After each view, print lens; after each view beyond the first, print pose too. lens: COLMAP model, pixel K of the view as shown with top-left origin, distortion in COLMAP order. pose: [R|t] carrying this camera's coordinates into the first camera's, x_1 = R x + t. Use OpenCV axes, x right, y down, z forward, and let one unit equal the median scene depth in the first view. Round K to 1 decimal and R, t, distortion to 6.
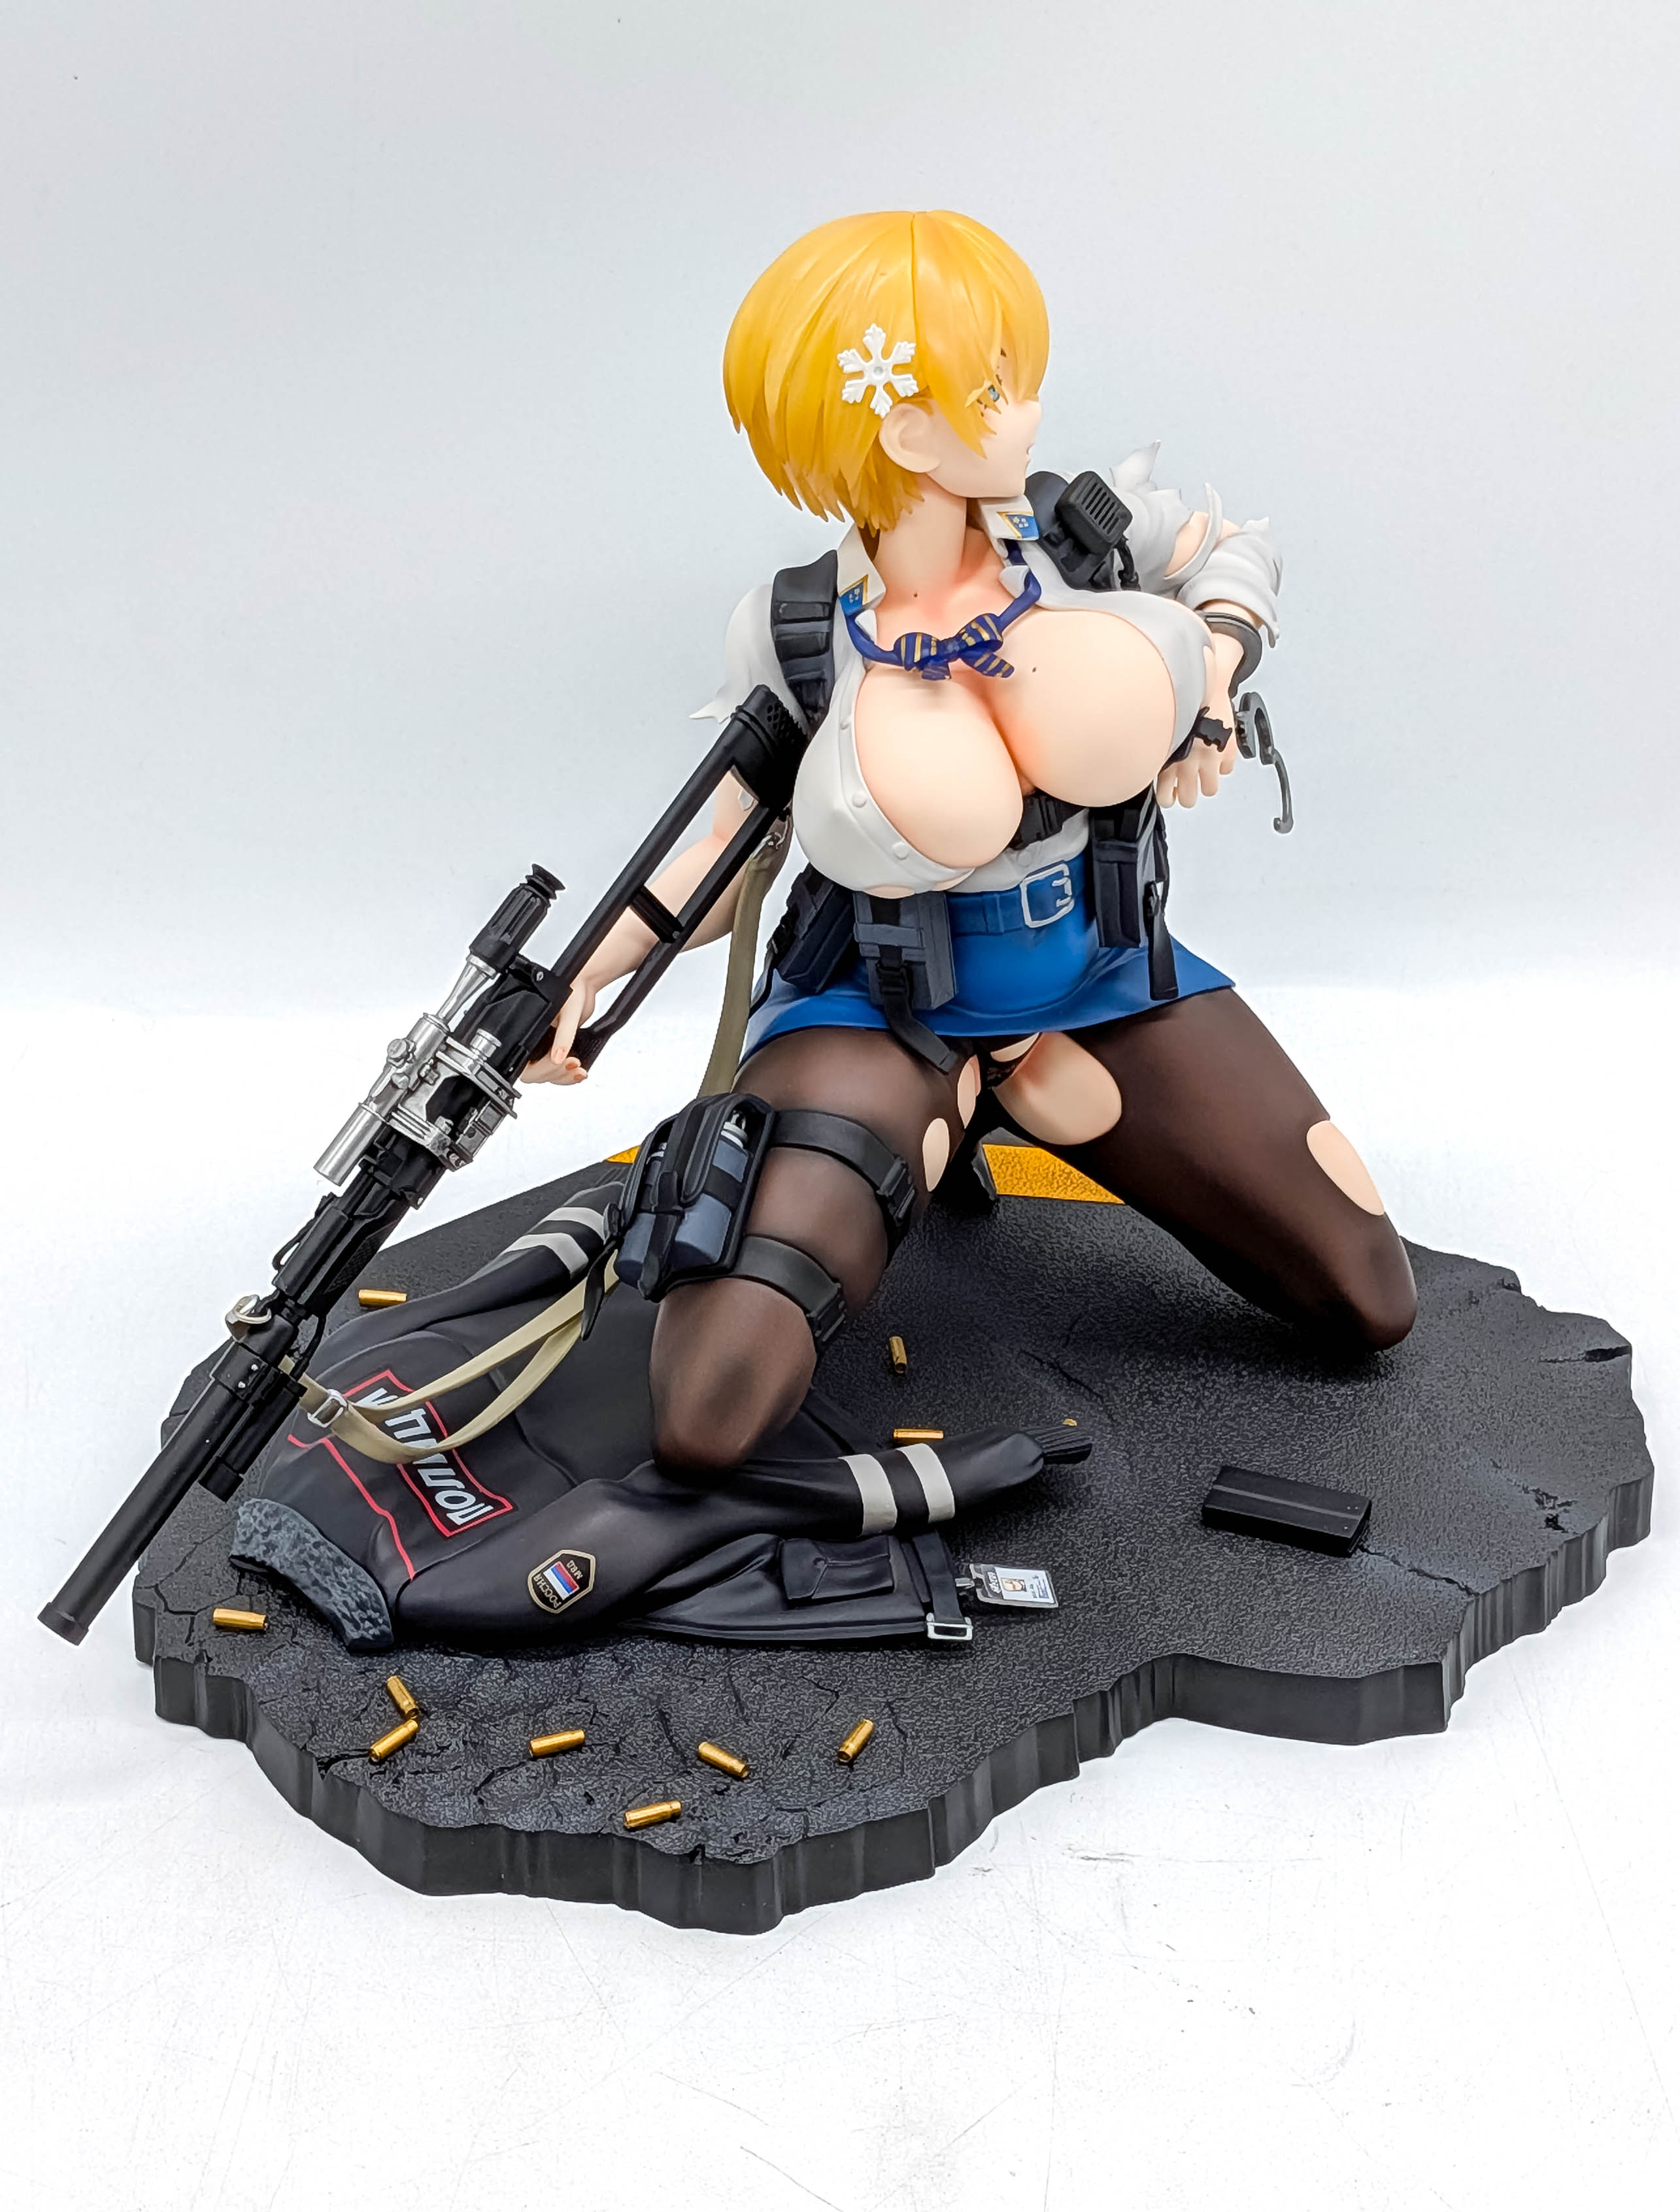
lens RADIAL K [[3919.3, 0, 860.4], [0, 3919.3, 1193.3], [0, 0, 1]] dist [0.091249, 0.000000]
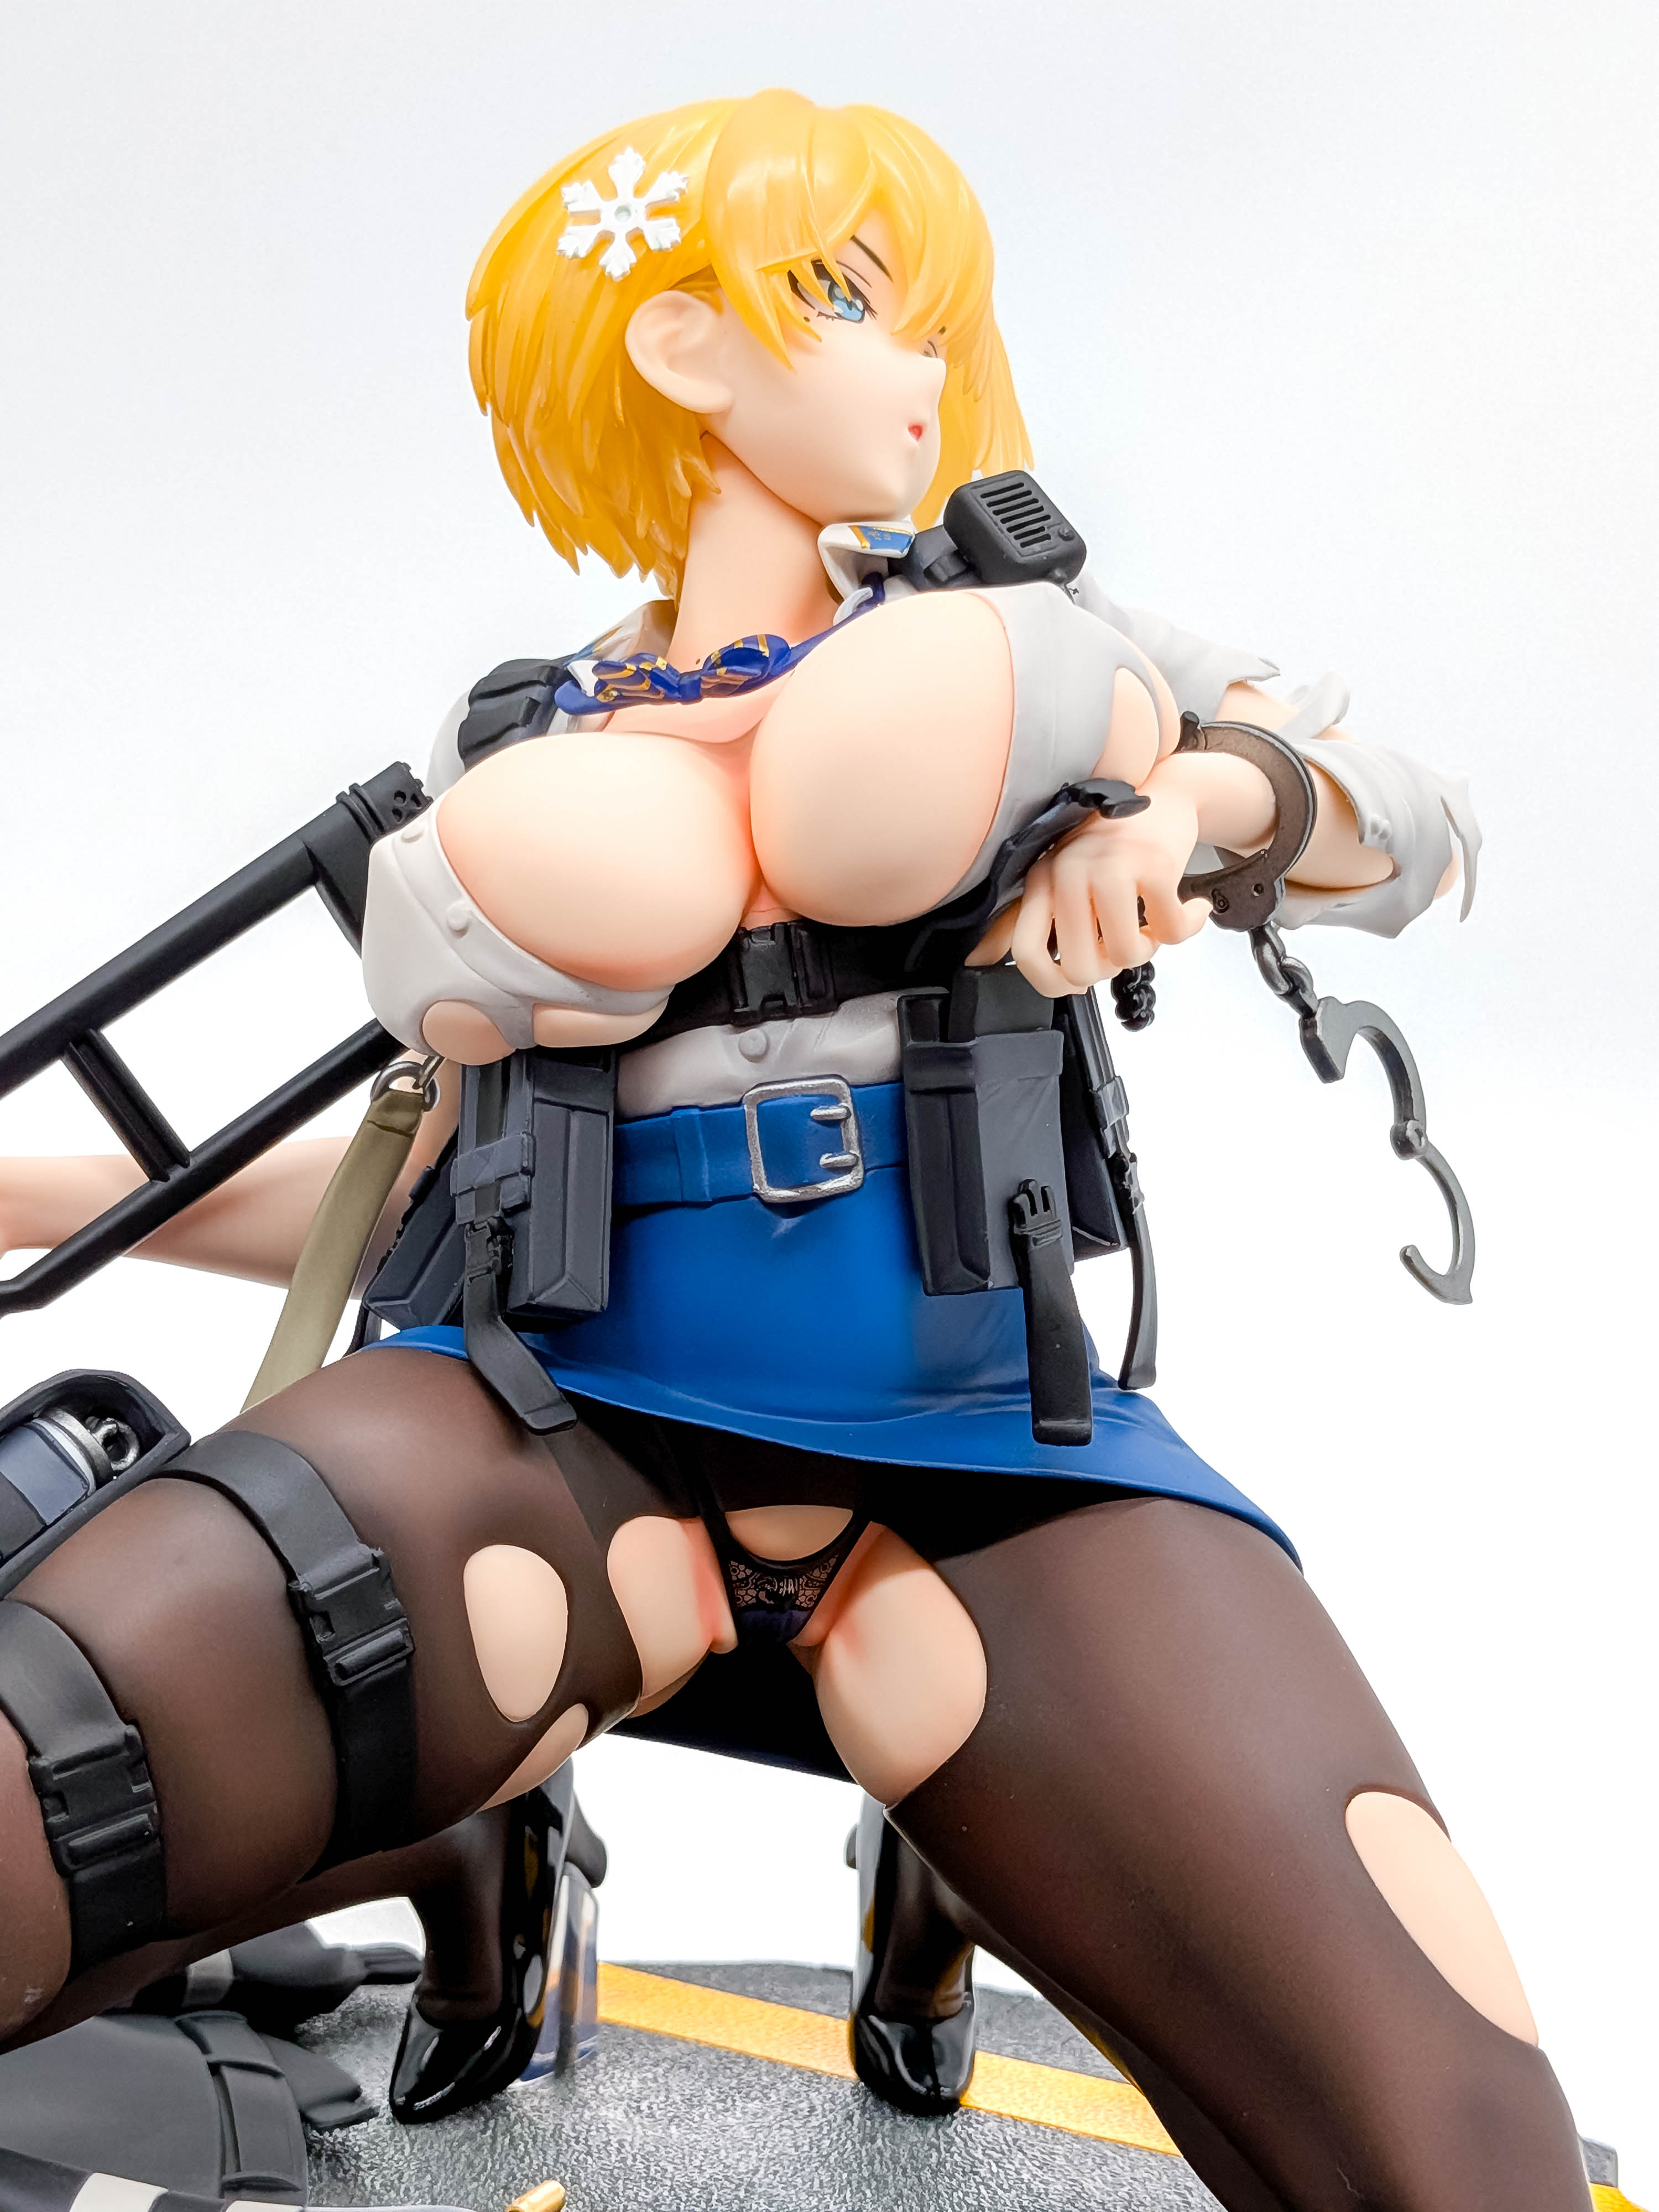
lens RADIAL K [[3246.3, 0, 768.4], [0, 3246.3, 1158.2], [0, 0, 1]] dist [0.062425, 0.000000]
pose [[0.903103, 0.030595, -0.428333, 0.230597], [-0.262373, 0.828941, -0.493981, 0.140695], [0.339949, 0.558499, 0.756646, 0.689030]]
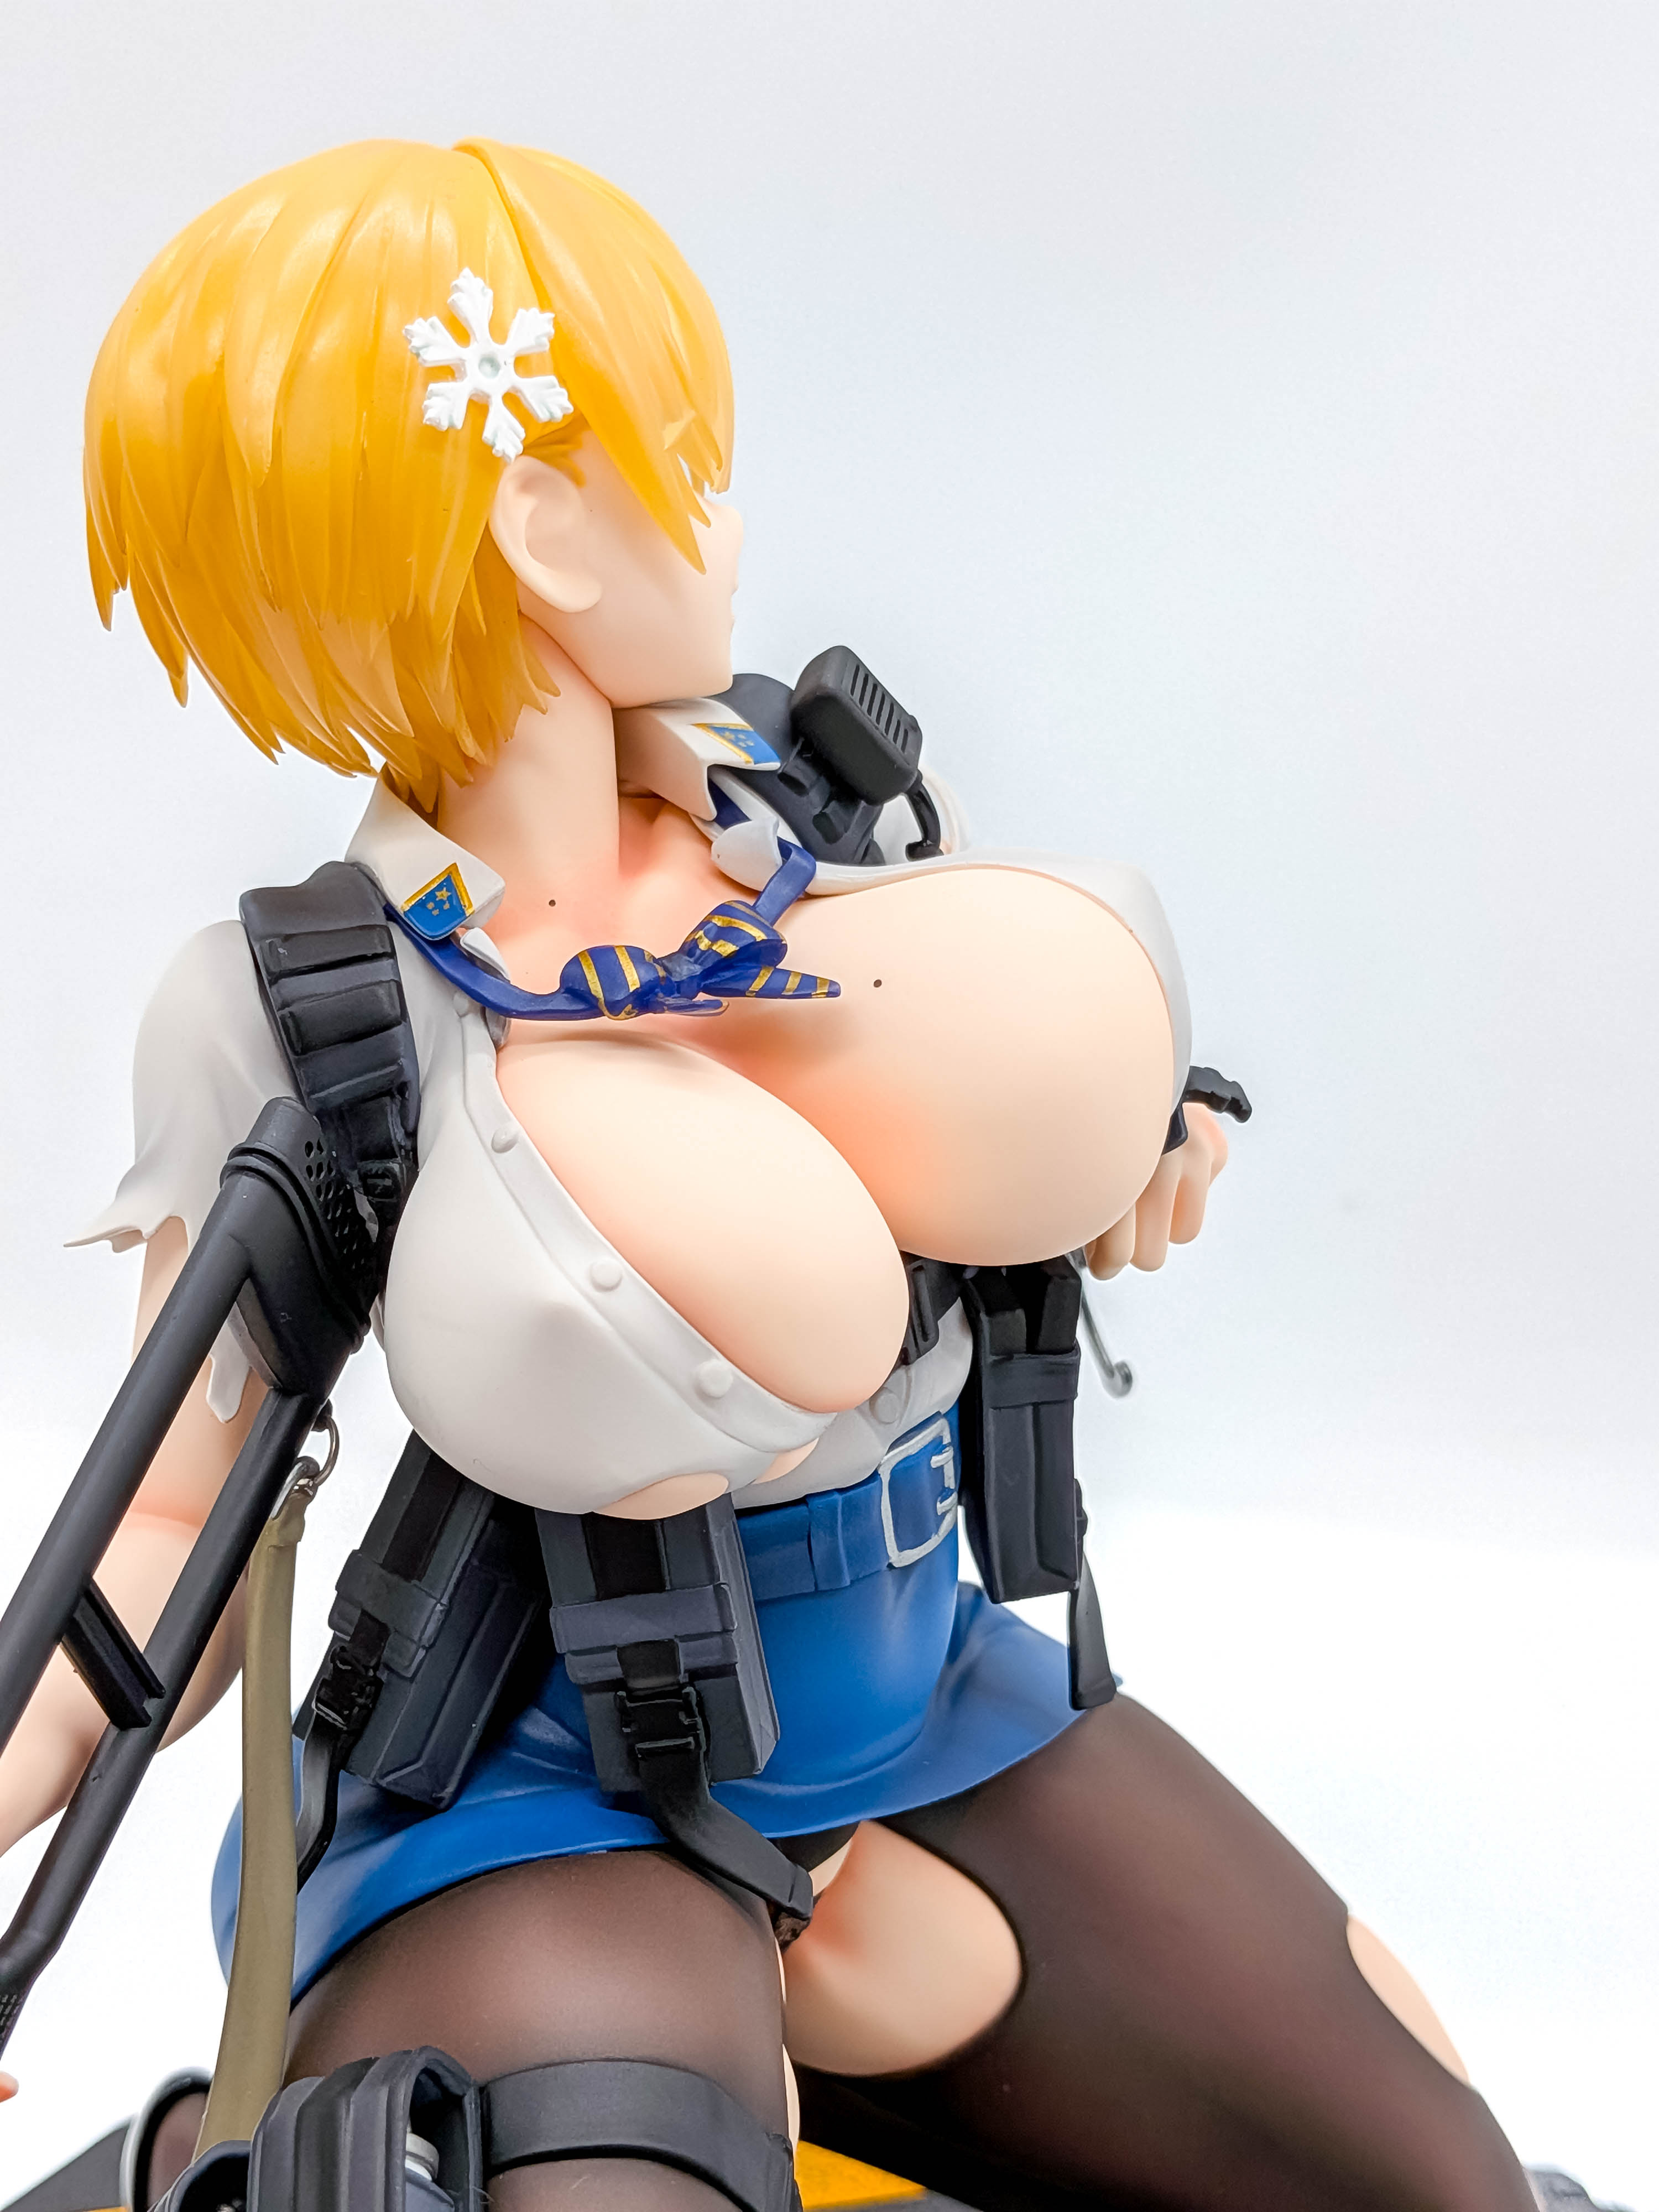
lens RADIAL K [[3246.3, 0, 746.9], [0, 3246.3, 1081.6], [0, 0, 1]] dist [0.062425, 0.000000]
pose [[0.919191, -0.094114, 0.382400, -0.117030], [0.219728, 0.928392, -0.299679, -0.009839], [-0.326813, 0.359486, 0.874050, 0.661807]]
